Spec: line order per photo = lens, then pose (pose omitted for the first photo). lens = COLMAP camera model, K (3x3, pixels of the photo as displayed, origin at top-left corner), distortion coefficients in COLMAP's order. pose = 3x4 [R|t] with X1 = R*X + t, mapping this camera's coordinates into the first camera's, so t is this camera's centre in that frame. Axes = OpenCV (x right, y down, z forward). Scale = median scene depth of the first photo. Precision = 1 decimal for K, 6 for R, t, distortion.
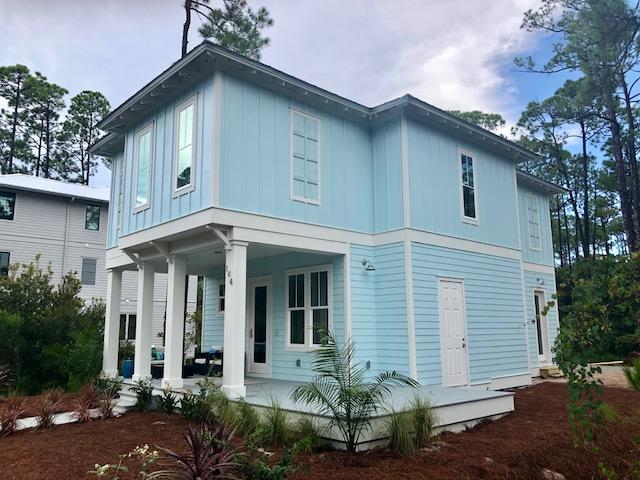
lens RADIAL K [[527.1, 0, 320.0], [0, 527.1, 240.0], [0, 0, 1]] dist [0.010344, -0.007361]
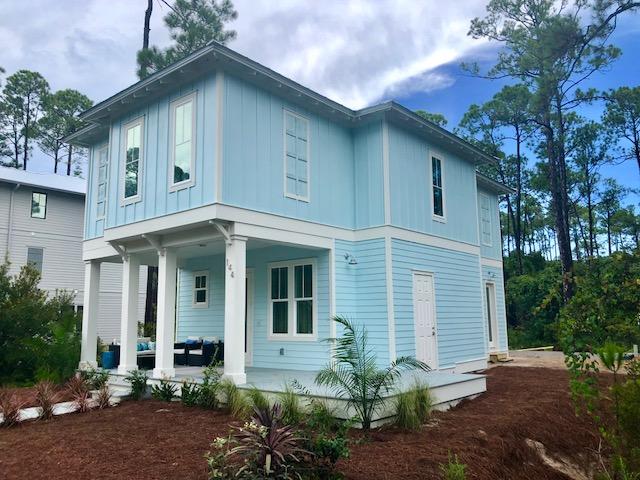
lens RADIAL K [[527.1, 0, 320.0], [0, 527.1, 240.0], [0, 0, 1]] dist [0.010344, -0.007361]
pose [[0.991678, 0.013353, 0.128048, -0.102384], [-0.015670, 0.999731, 0.017102, -0.008171], [-0.127785, -0.018966, 0.991620, -0.045964]]
